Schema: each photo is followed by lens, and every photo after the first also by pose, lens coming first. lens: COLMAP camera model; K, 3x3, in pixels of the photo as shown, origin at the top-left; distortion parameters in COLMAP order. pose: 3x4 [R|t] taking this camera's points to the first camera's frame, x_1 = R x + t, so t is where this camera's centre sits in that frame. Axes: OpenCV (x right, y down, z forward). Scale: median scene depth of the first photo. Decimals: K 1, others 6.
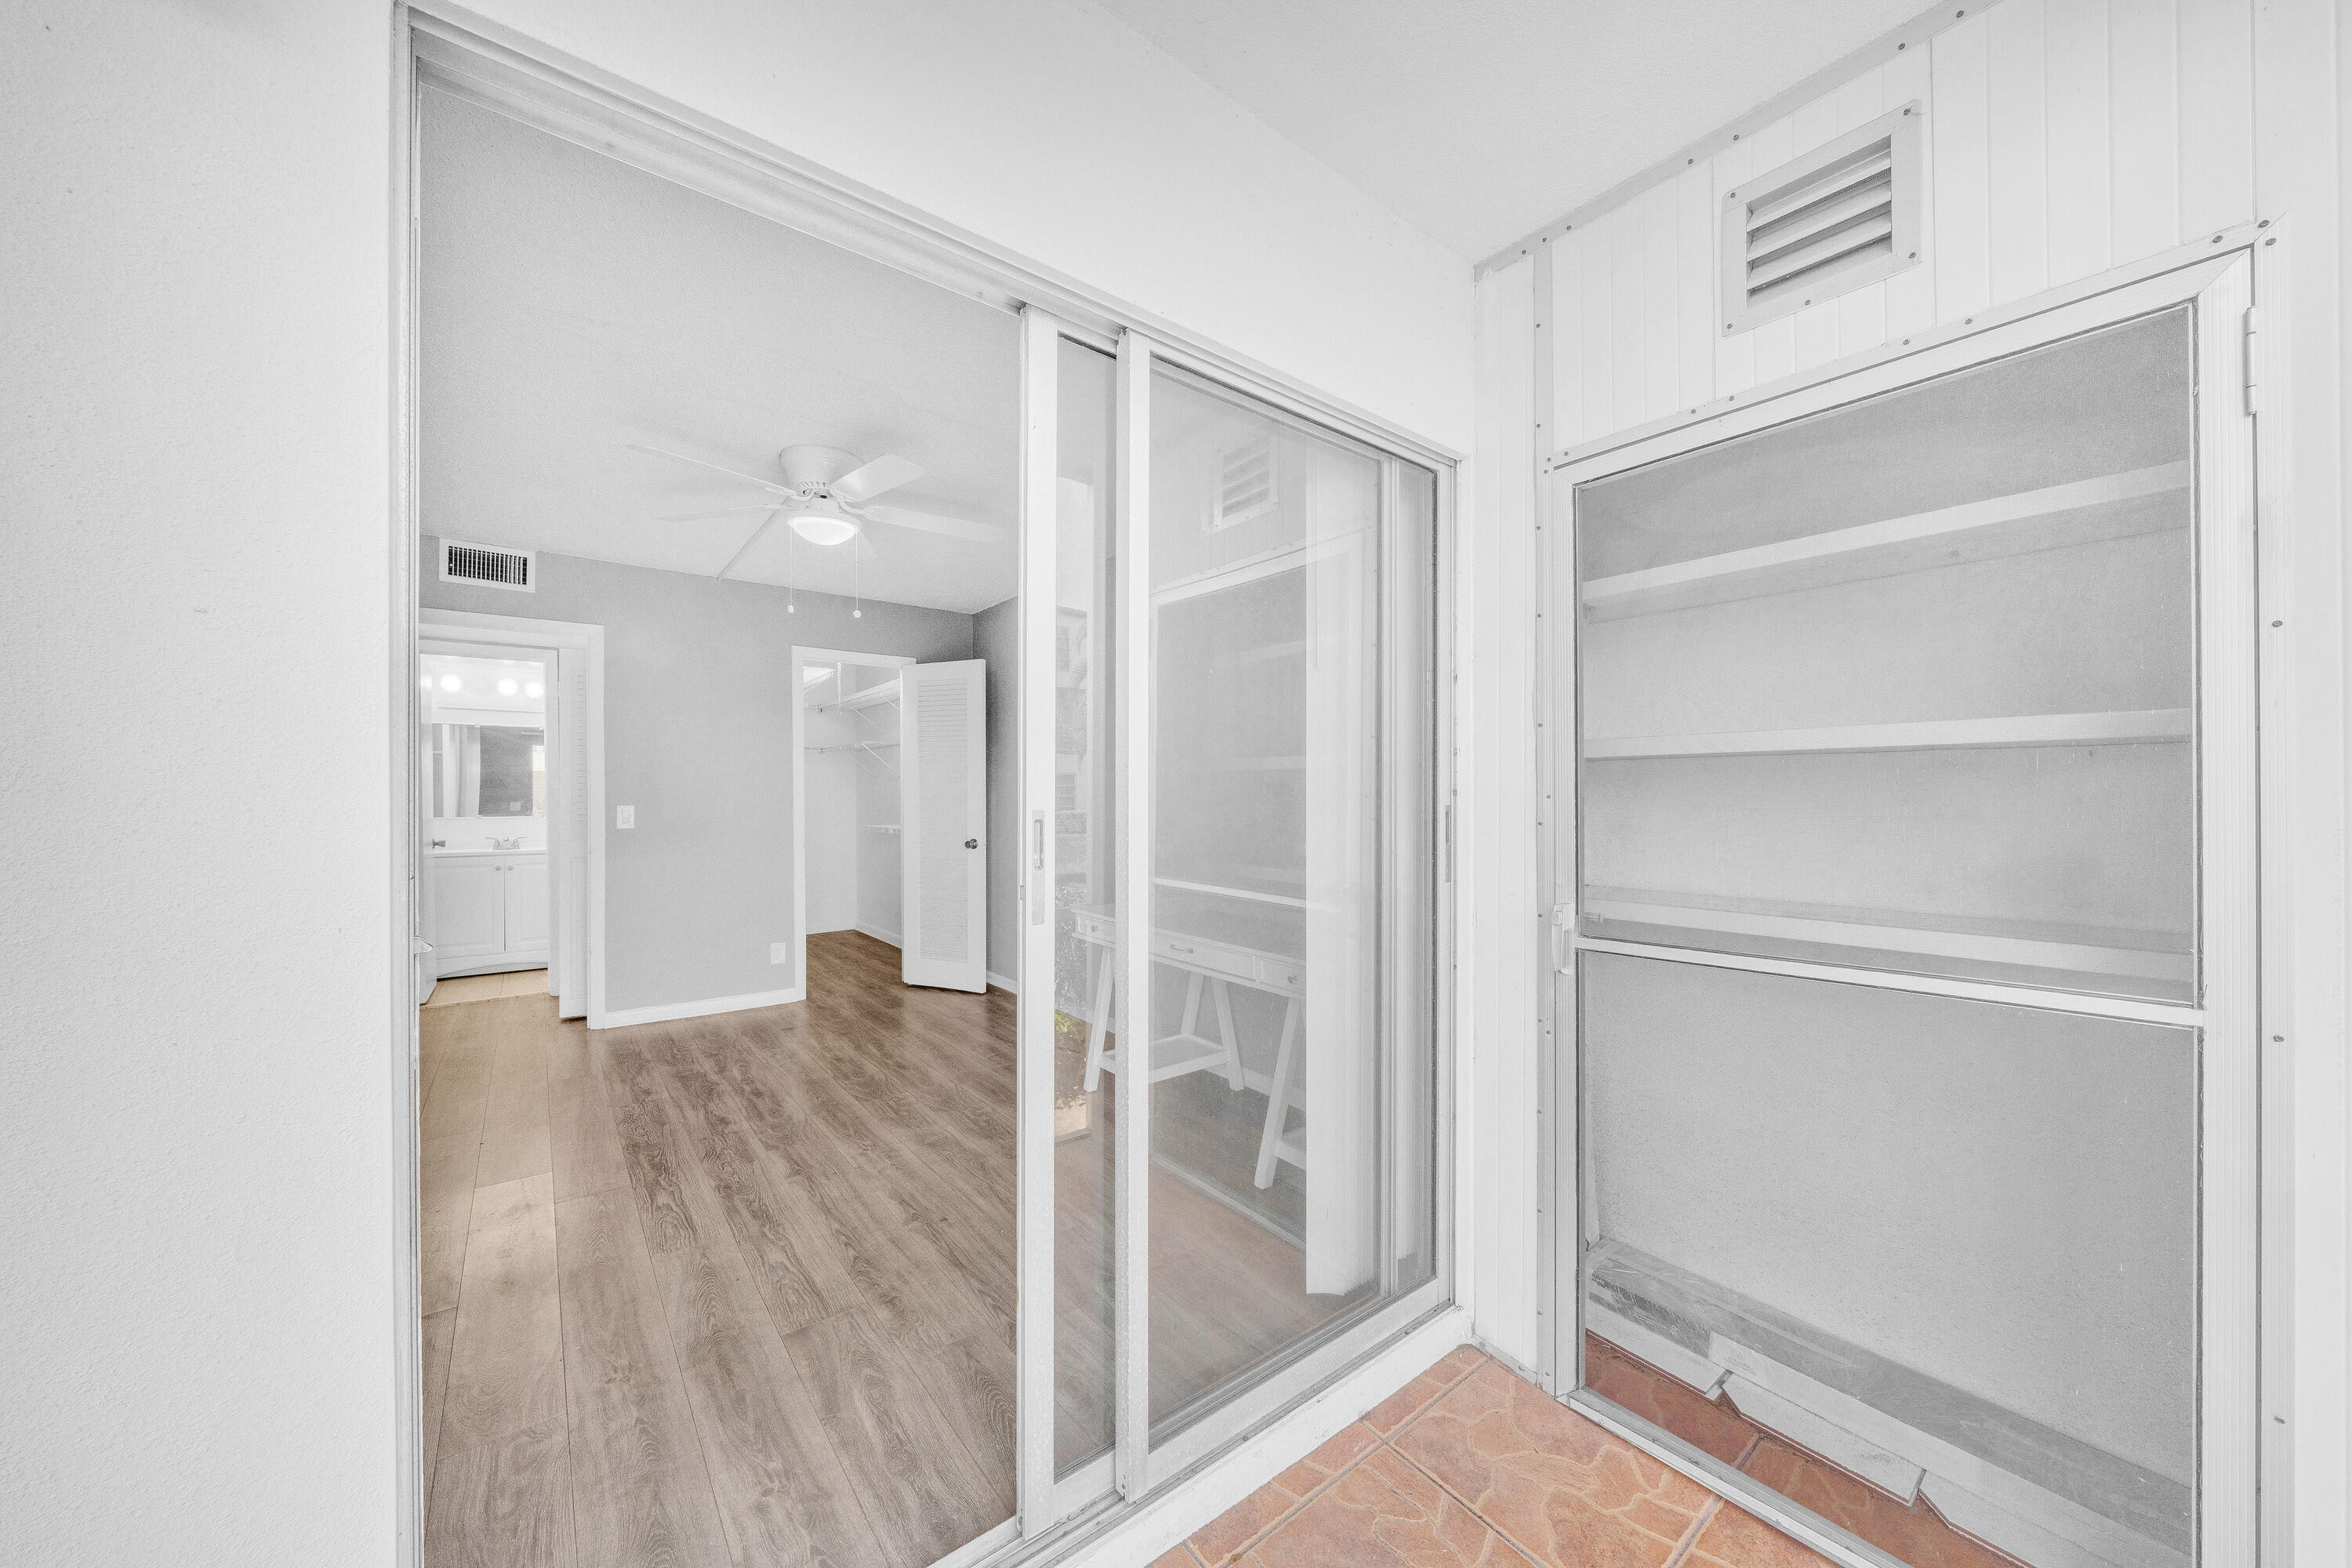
lens RADIAL K [[839.3, 0, 1179.3], [0, 839.3, 783.9], [0, 0, 1]] dist [-0.001900, -0.000048]
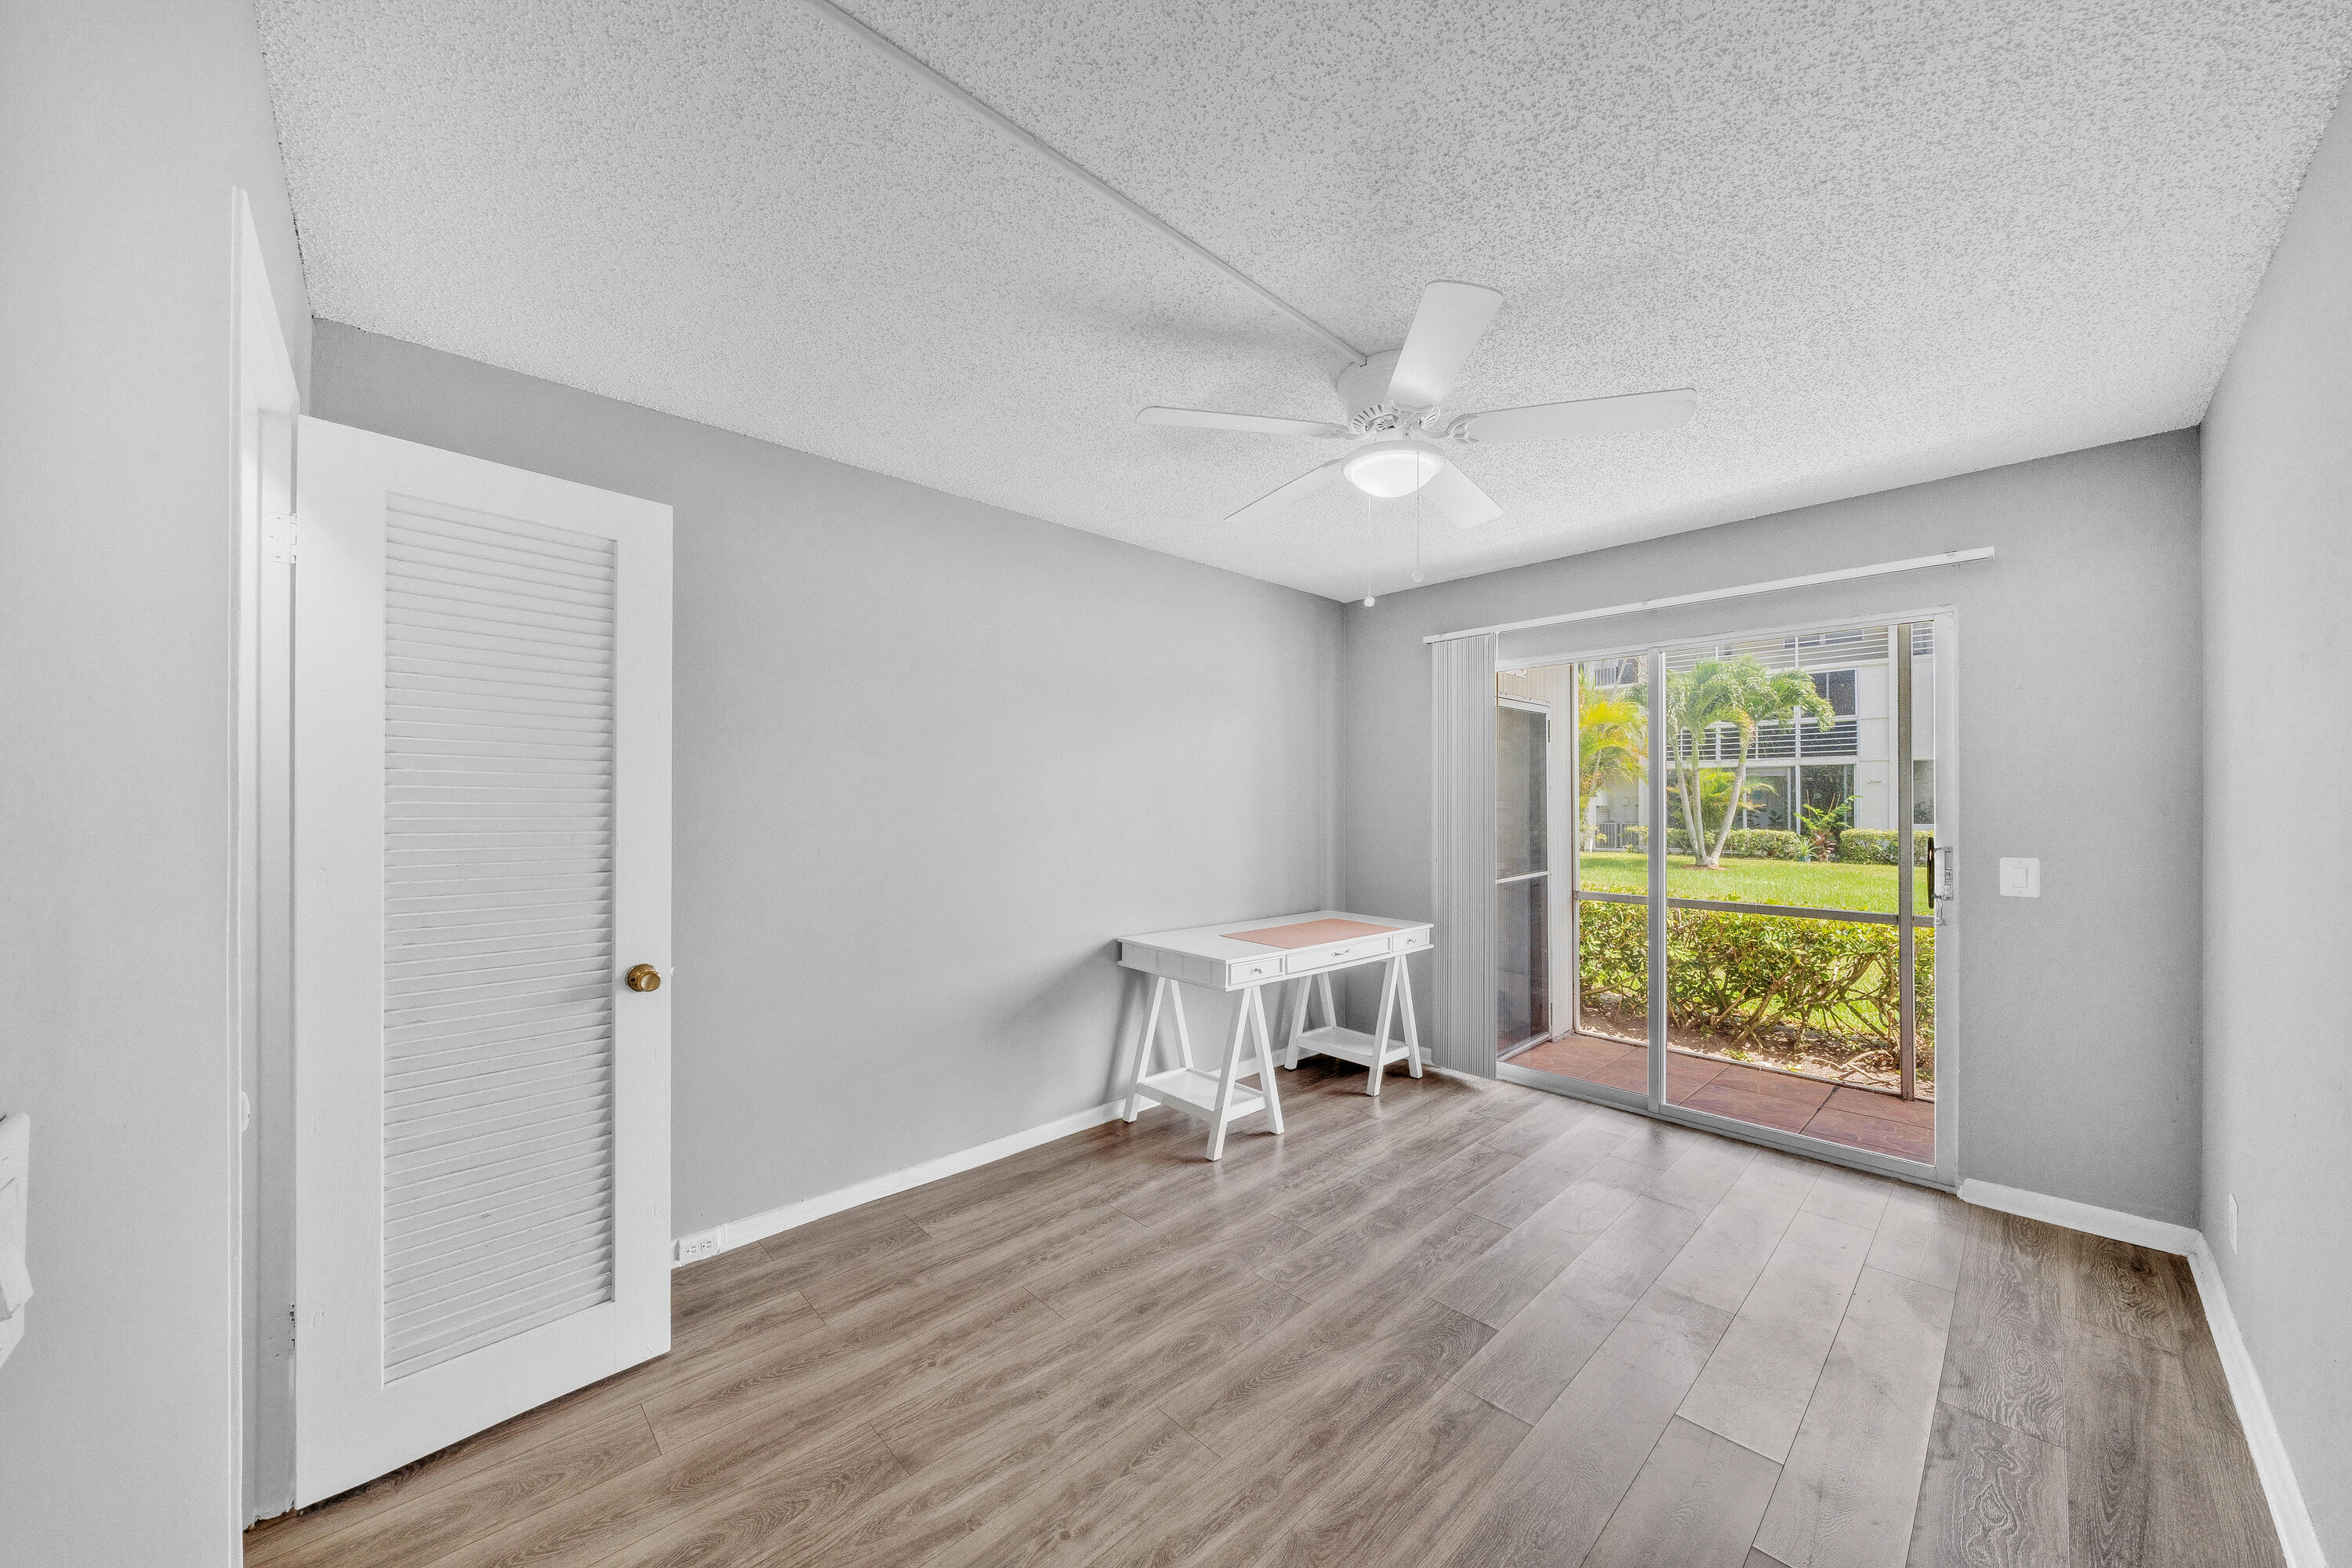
lens RADIAL K [[802.4, 0, 1155.8], [0, 802.4, 801.3], [0, 0, 1]] dist [-0.000608, -0.000131]
pose [[-0.069397, 0.004603, 0.997578, -0.992335], [-0.003338, 0.999983, -0.004847, -0.023328], [-0.997584, -0.003666, -0.069381, 1.136396]]
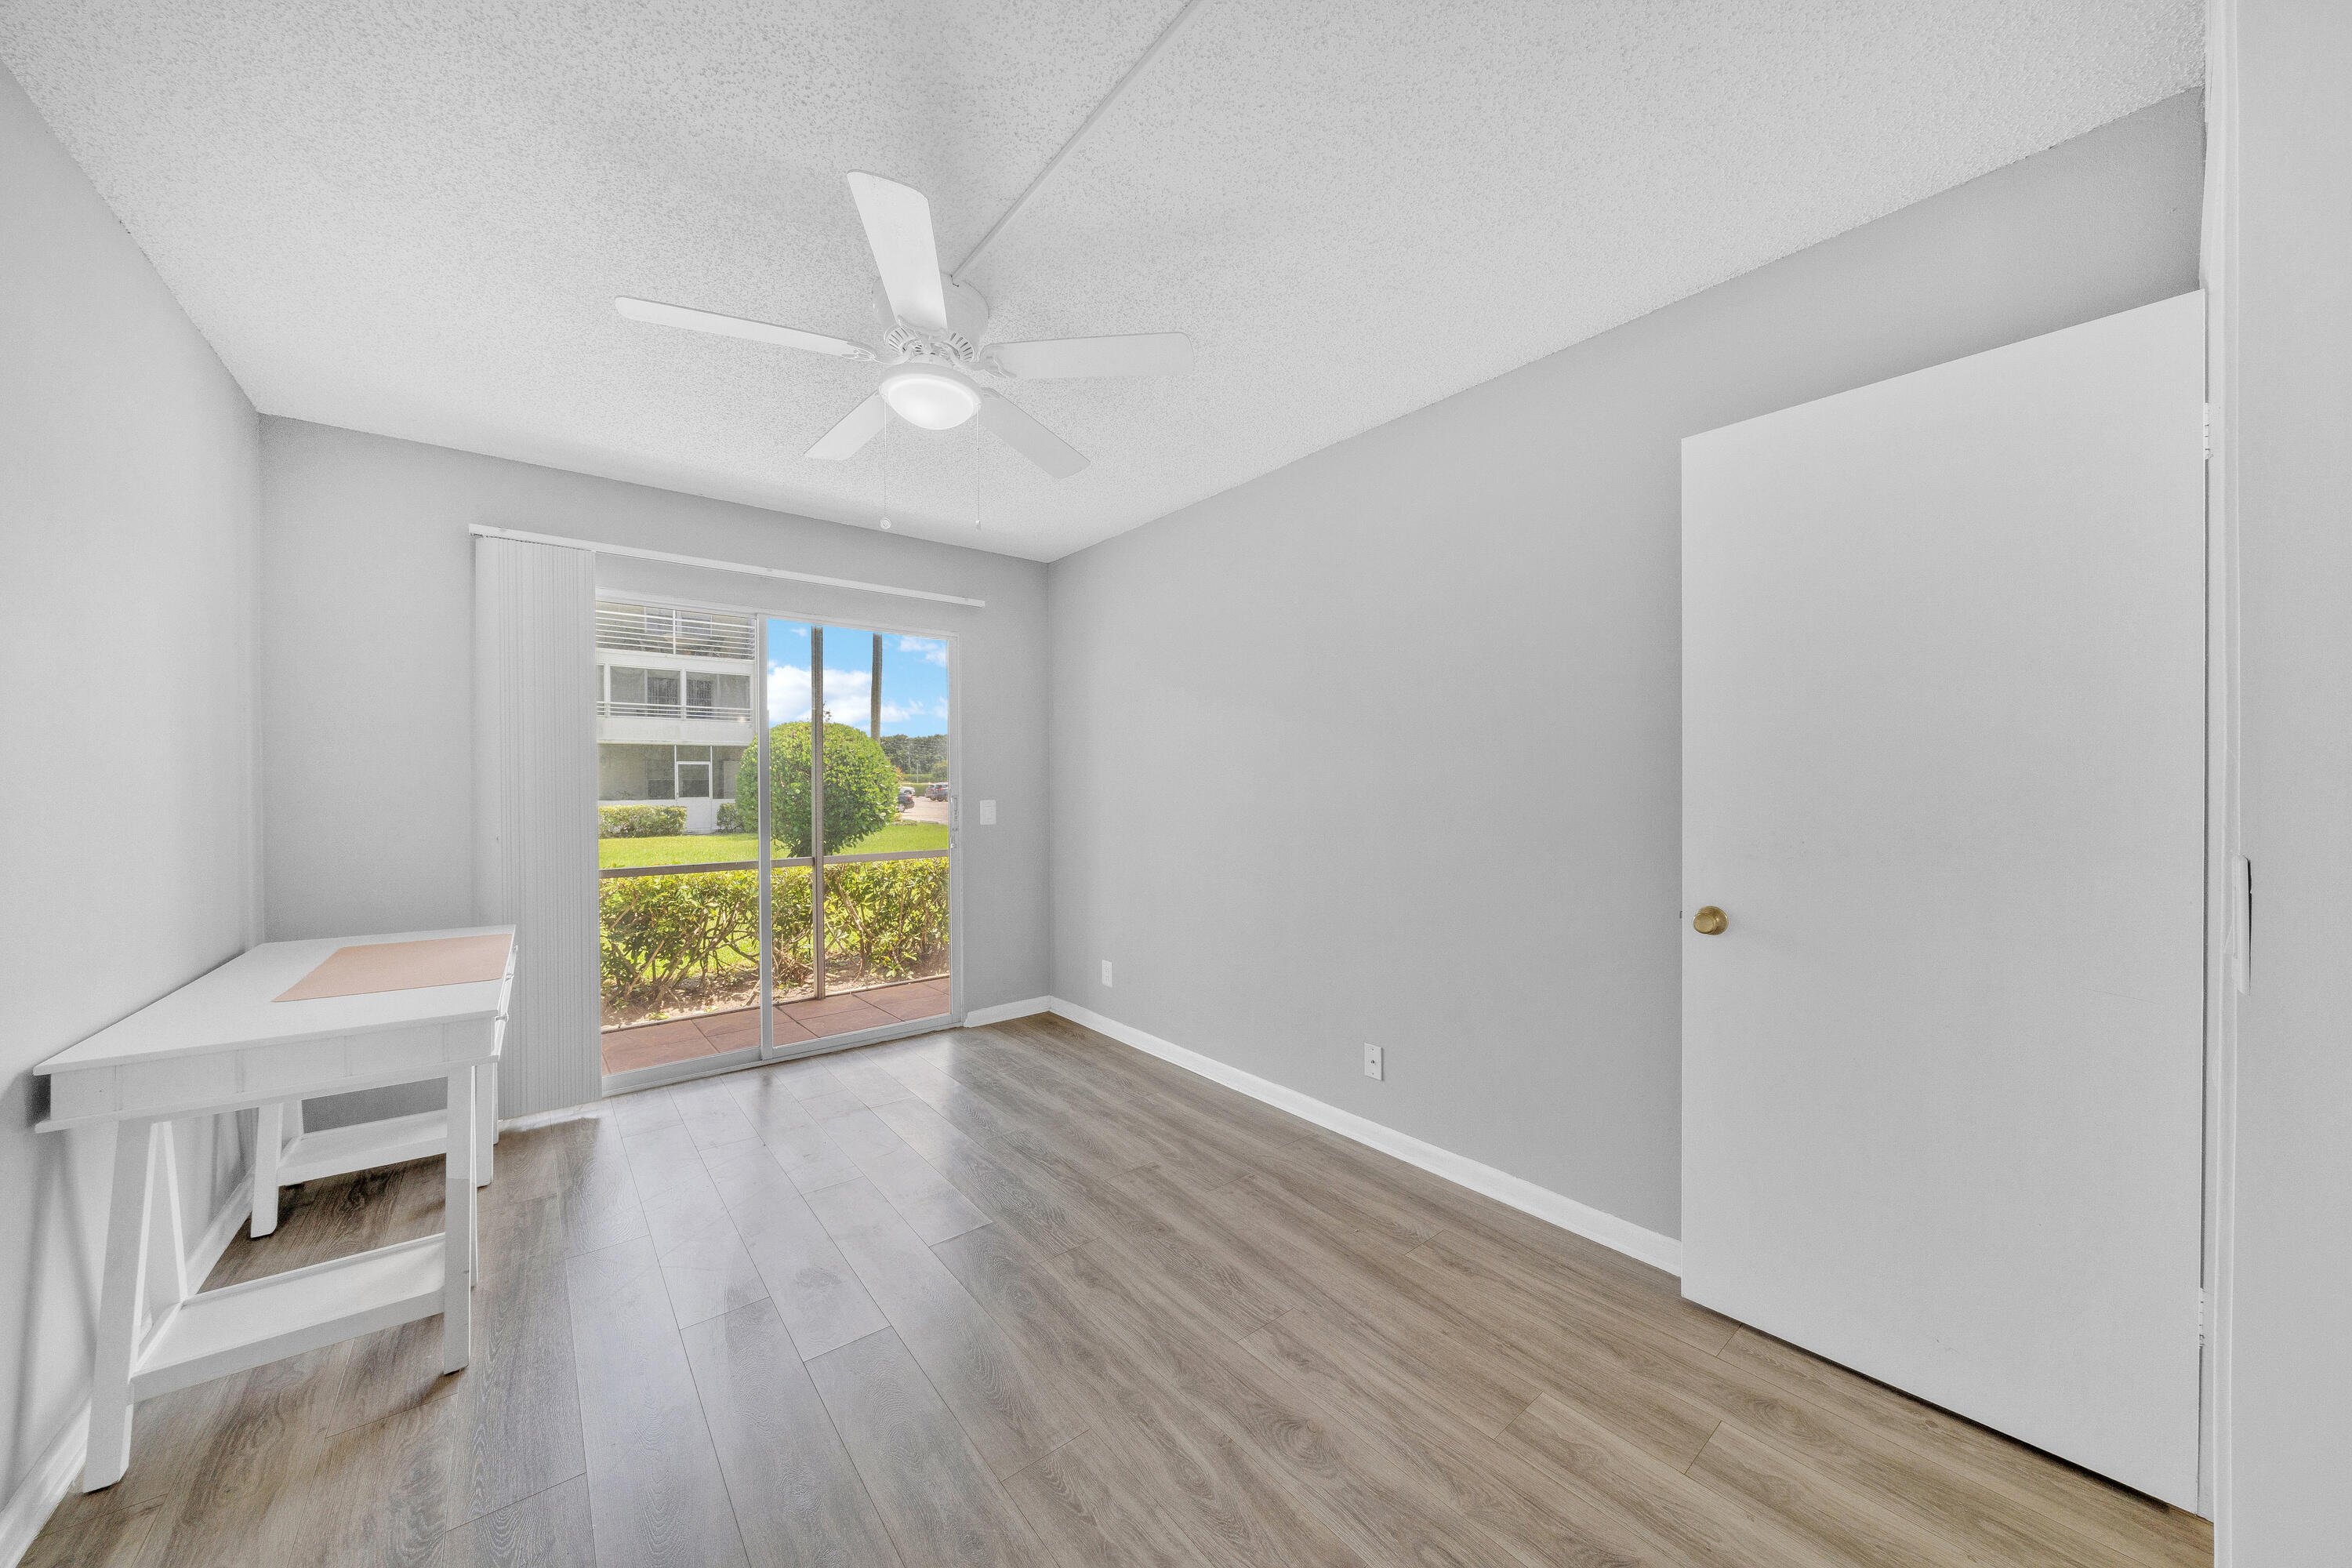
lens RADIAL K [[839.3, 0, 1162.2], [0, 839.3, 790.4], [0, 0, 1]] dist [-0.001900, -0.000048]
pose [[-0.999985, 0.005214, 0.001576, -0.555661], [0.005221, 0.999977, 0.004220, 0.005220], [-0.001554, 0.004228, -0.999990, 1.536311]]
